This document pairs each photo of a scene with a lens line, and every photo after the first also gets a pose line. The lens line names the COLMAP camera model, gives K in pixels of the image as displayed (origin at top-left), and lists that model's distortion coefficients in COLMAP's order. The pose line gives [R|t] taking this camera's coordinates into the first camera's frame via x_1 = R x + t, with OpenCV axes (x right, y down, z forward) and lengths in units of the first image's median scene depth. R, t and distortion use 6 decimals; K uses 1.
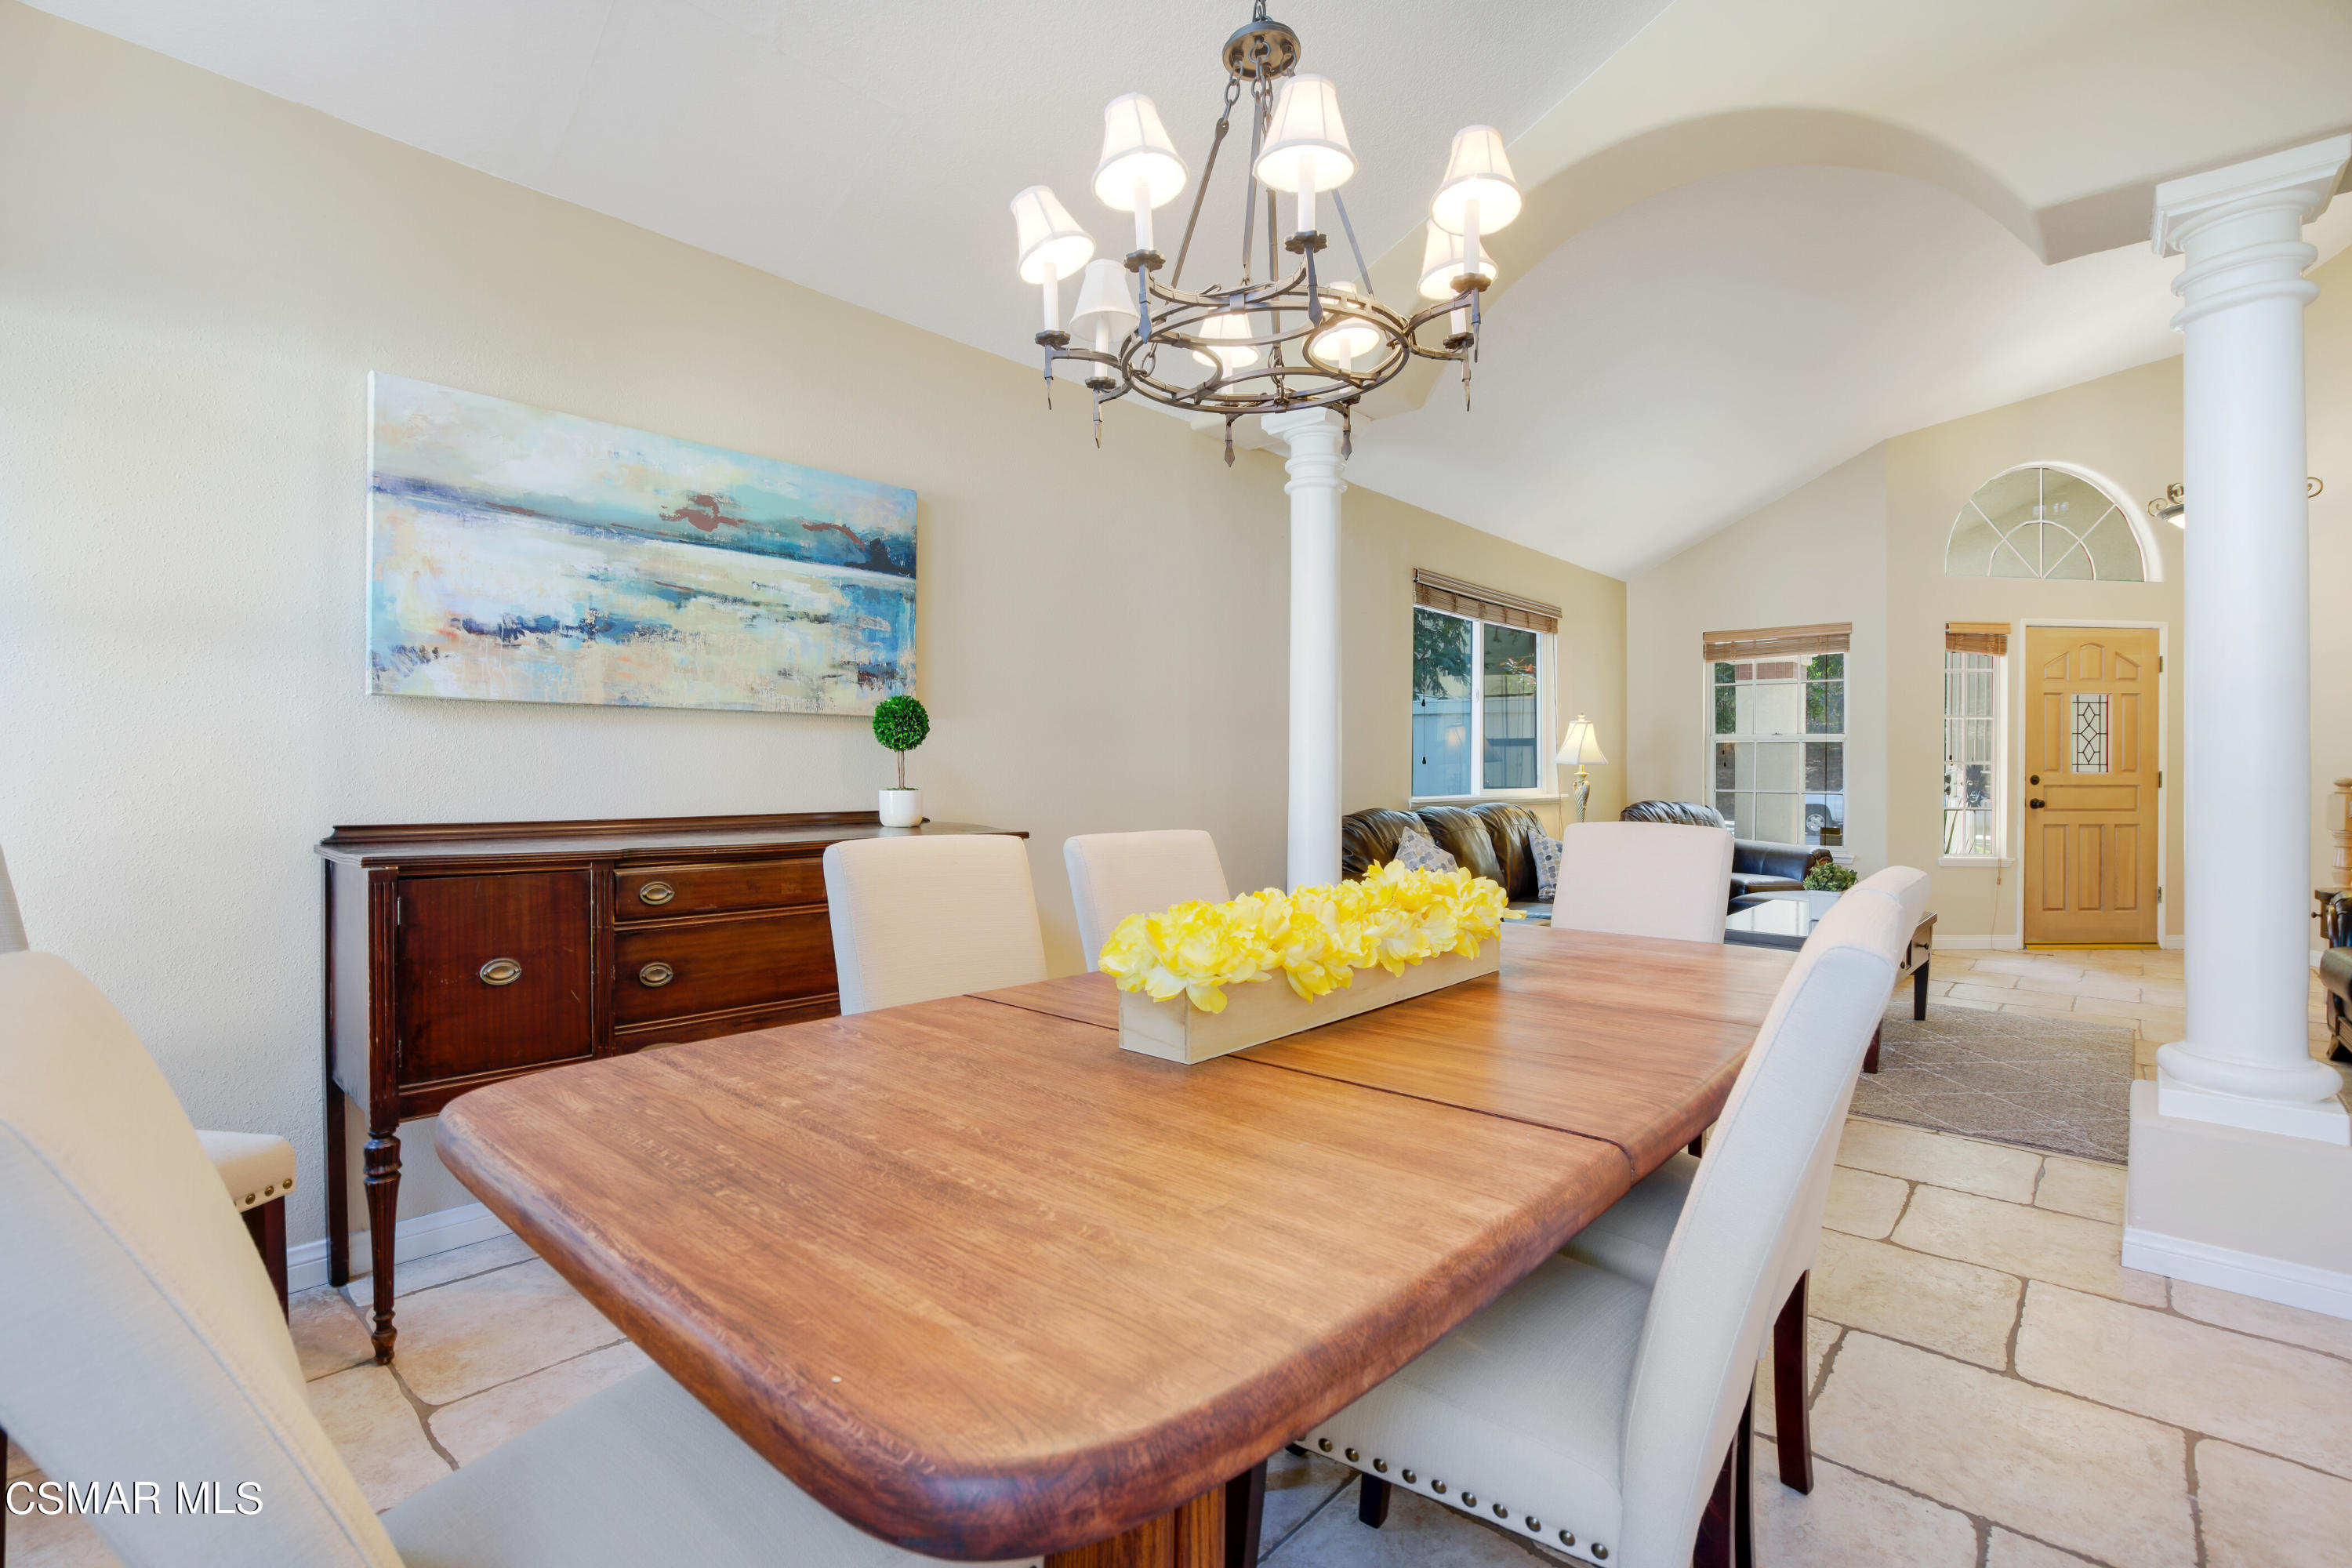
lens RADIAL K [[1087.5, 0, 1160.7], [0, 1087.5, 785.7], [0, 0, 1]] dist [-0.039213, 0.014758]
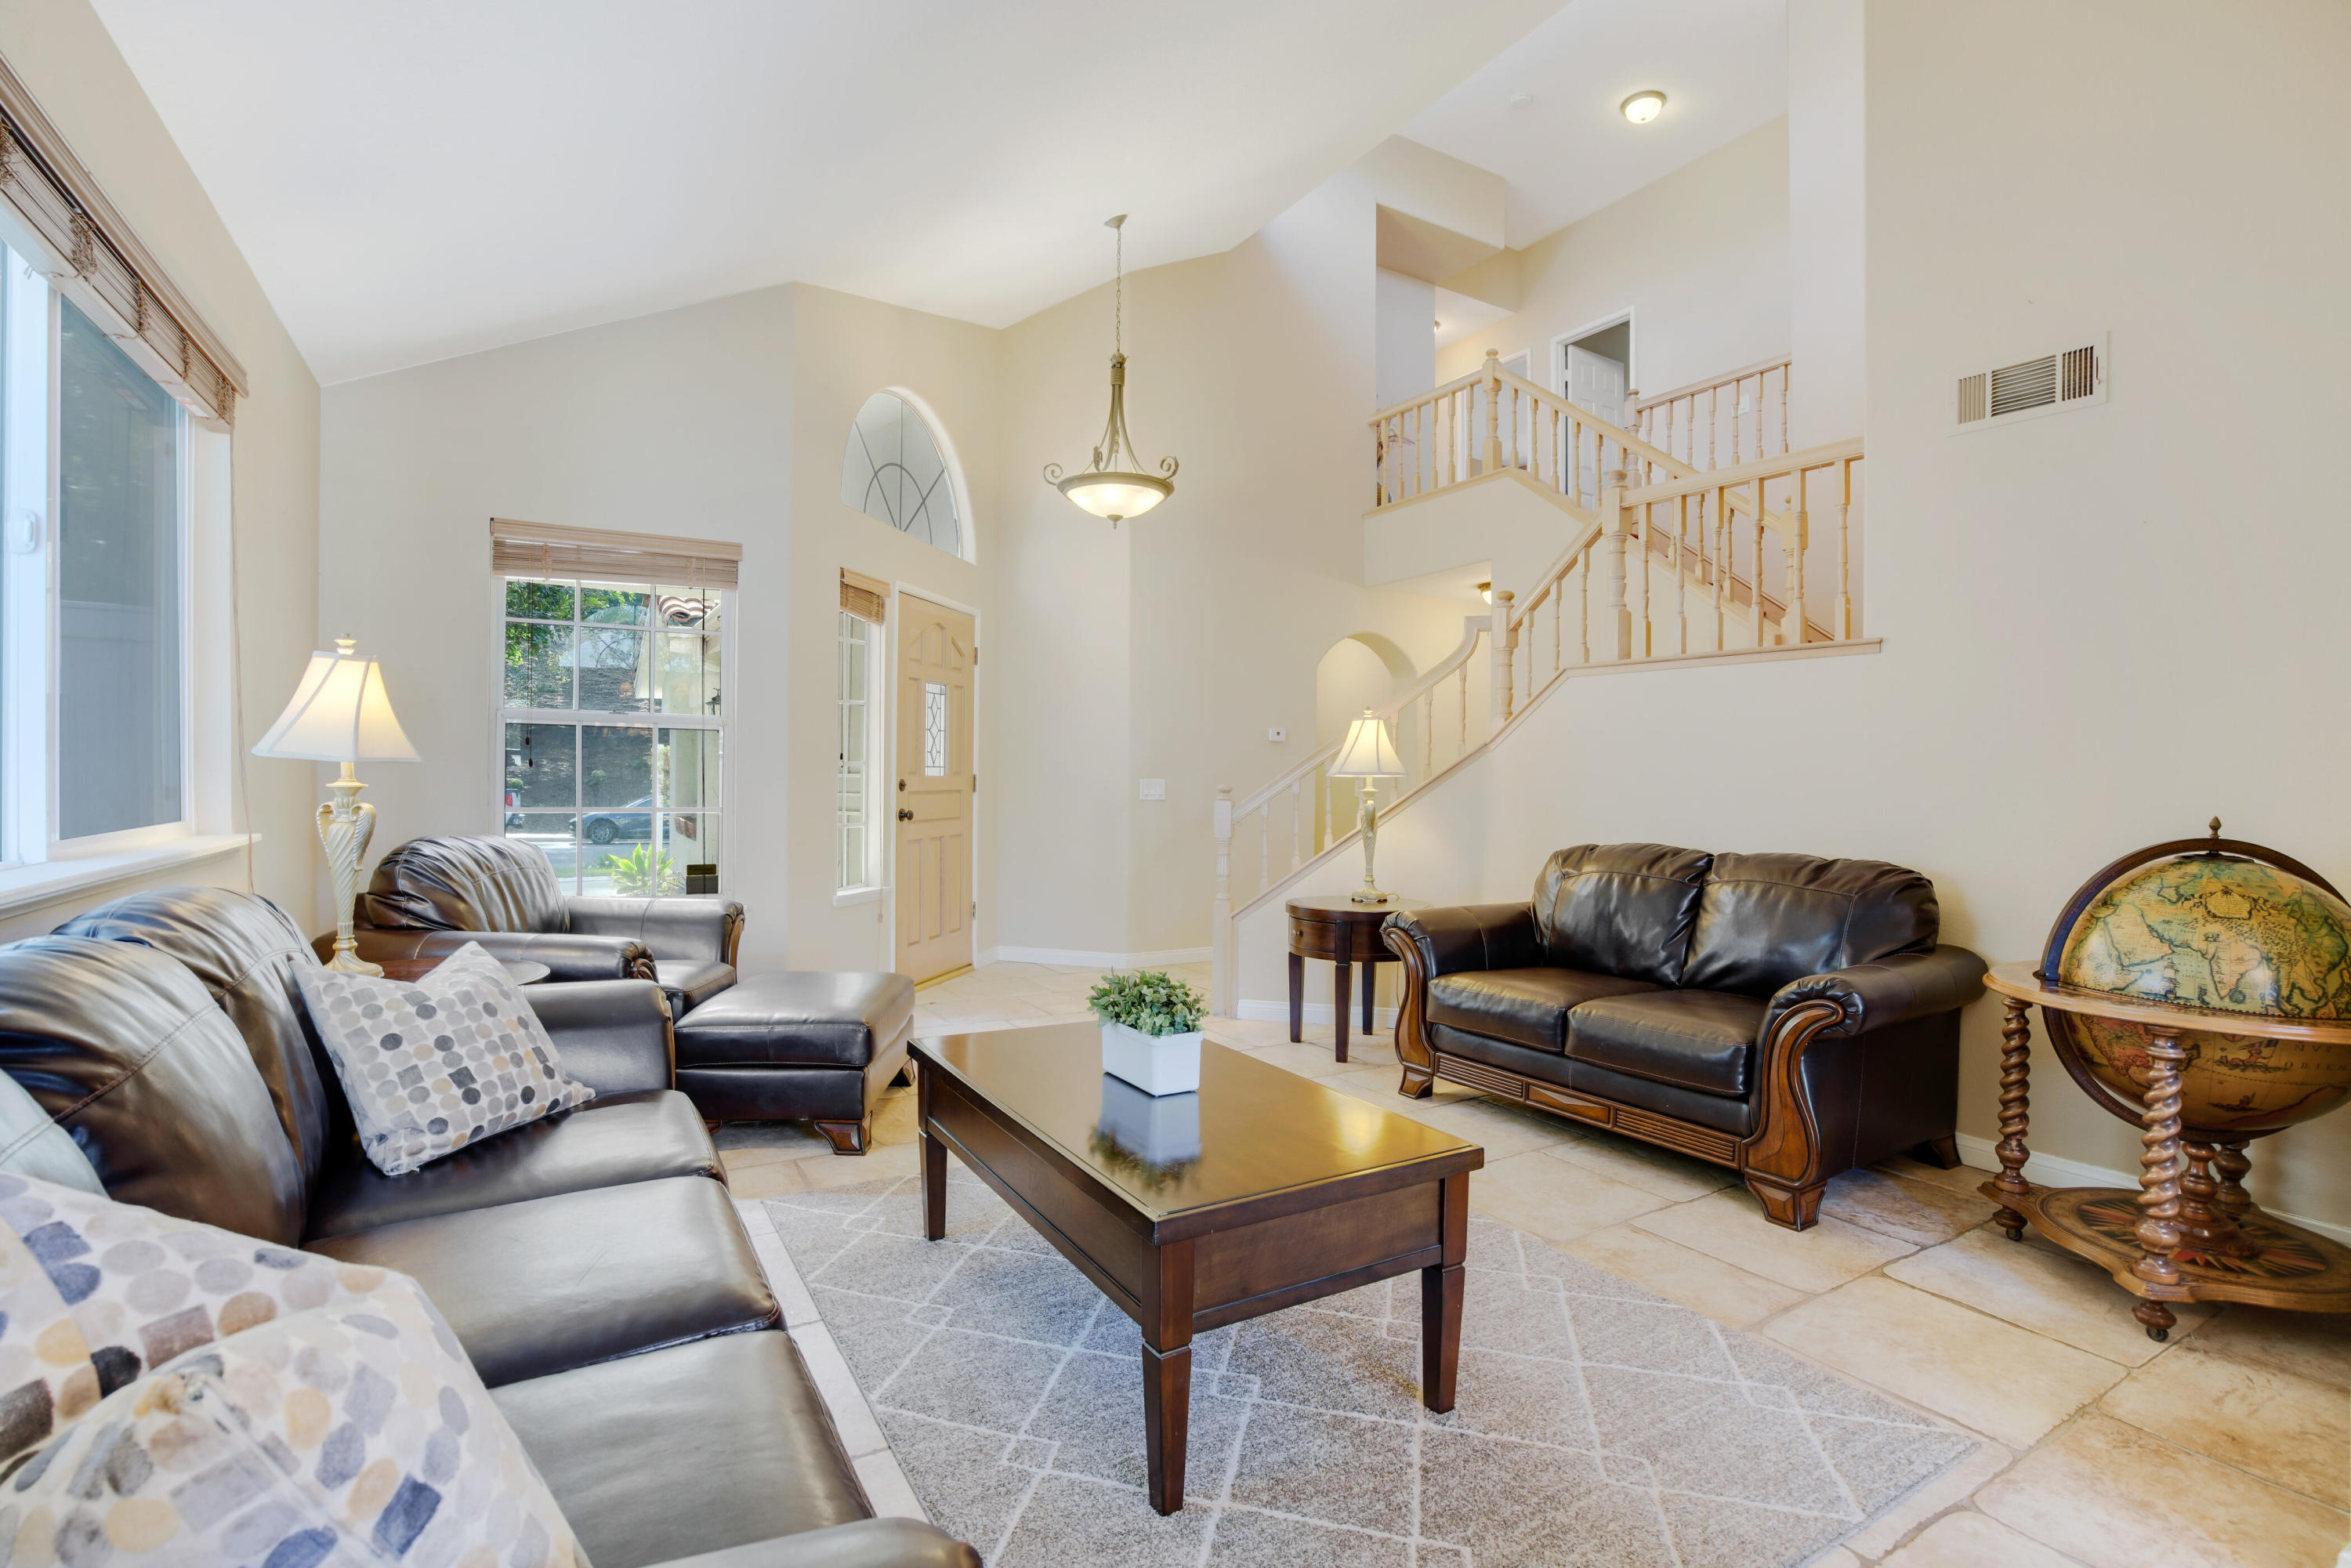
lens RADIAL K [[1087.0, 0, 1168.9], [0, 1087.0, 777.5], [0, 0, 1]] dist [-0.039213, 0.014758]
pose [[0.280917, -0.005453, 0.959717, 0.095246], [0.010800, 0.999939, 0.002520, -0.011182], [-0.959671, 0.009656, 0.280958, 0.579806]]
